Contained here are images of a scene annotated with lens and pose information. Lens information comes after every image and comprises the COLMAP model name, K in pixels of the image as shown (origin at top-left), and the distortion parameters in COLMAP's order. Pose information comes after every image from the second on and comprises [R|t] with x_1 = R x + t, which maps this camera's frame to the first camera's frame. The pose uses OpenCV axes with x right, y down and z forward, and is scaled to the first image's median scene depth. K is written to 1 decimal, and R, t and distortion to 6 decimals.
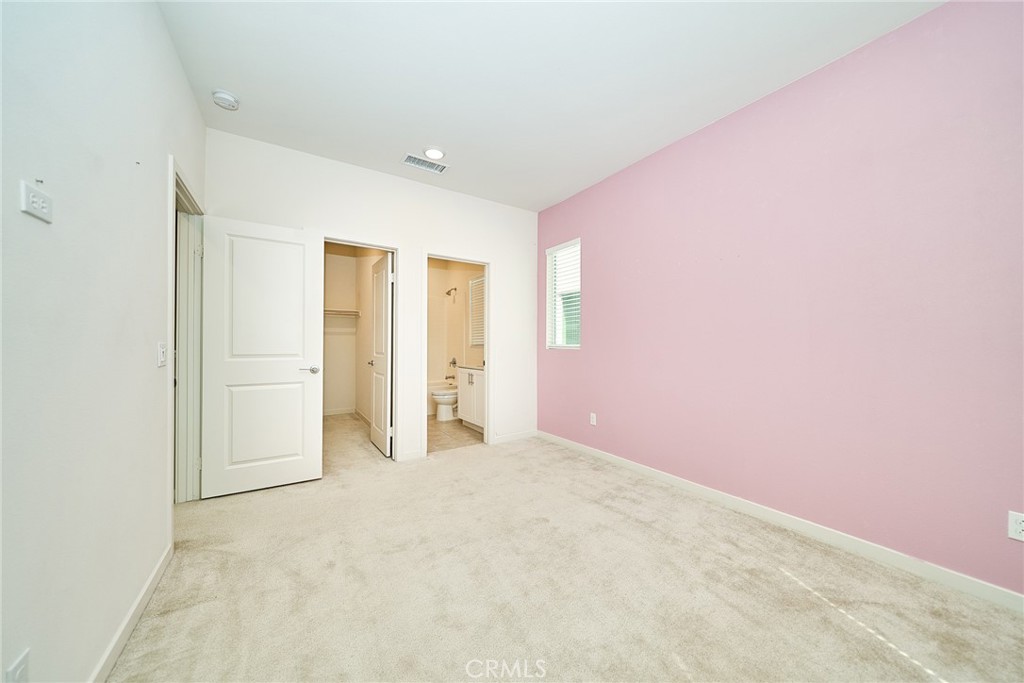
lens RADIAL K [[350.2, 0, 511.7], [0, 350.2, 349.8], [0, 0, 1]] dist [0.000325, -0.000177]
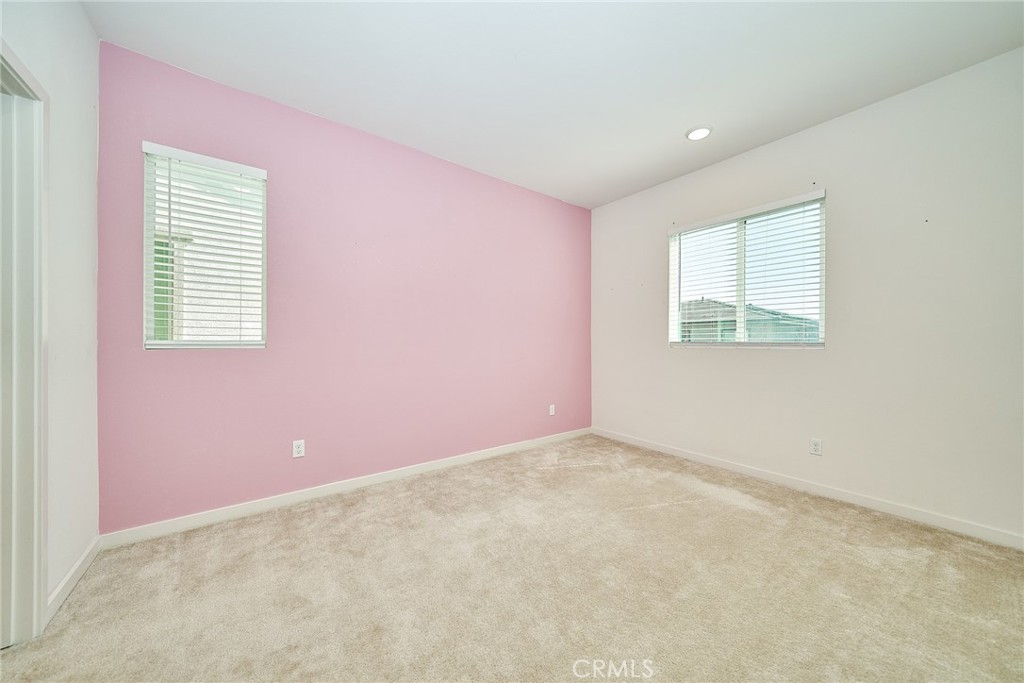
lens RADIAL K [[340.2, 0, 512.0], [0, 340.2, 341.5], [0, 0, 1]] dist [-0.000036, -0.000052]
pose [[-0.093305, -0.006464, 0.995617, -0.505128], [-0.010518, 0.999930, 0.005506, -0.024965], [-0.995582, -0.009959, -0.093366, 0.672553]]
